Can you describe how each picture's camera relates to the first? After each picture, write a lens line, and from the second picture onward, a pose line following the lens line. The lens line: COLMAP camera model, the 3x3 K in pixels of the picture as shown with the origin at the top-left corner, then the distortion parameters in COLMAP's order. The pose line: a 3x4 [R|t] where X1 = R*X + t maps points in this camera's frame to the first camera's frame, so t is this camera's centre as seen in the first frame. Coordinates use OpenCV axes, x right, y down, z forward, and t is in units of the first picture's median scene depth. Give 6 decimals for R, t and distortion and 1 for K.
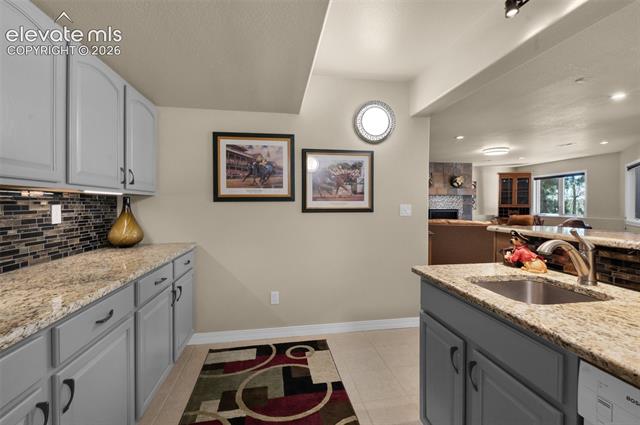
lens RADIAL K [[274.3, 0, 315.7], [0, 274.3, 210.1], [0, 0, 1]] dist [0.007592, -0.002343]
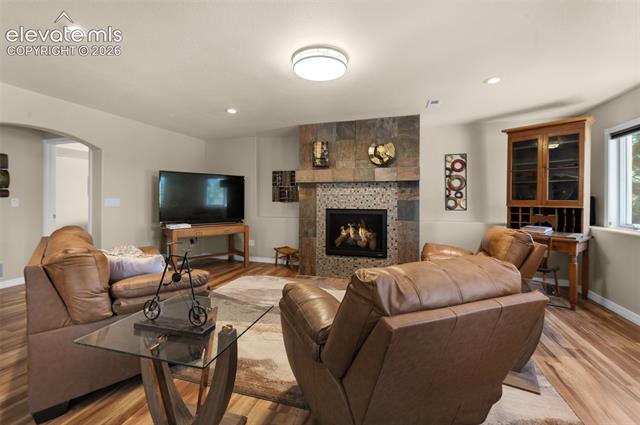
lens RADIAL K [[274.3, 0, 322.5], [0, 274.3, 201.1], [0, 0, 1]] dist [0.007592, -0.002343]
pose [[0.900822, 0.005768, -0.434150, 1.875401], [-0.012778, 0.999831, -0.013230, -0.030610], [0.434000, 0.017466, 0.900743, 1.479564]]
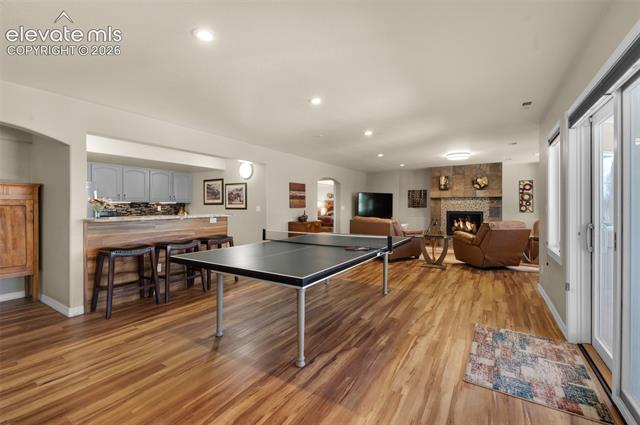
lens RADIAL K [[274.3, 0, 321.4], [0, 274.3, 207.6], [0, 0, 1]] dist [0.007592, -0.002343]
pose [[0.757272, 0.005374, -0.653078, 2.139374], [-0.015350, 0.999836, -0.009571, 0.002674], [0.652919, 0.017273, 0.757231, -0.296561]]
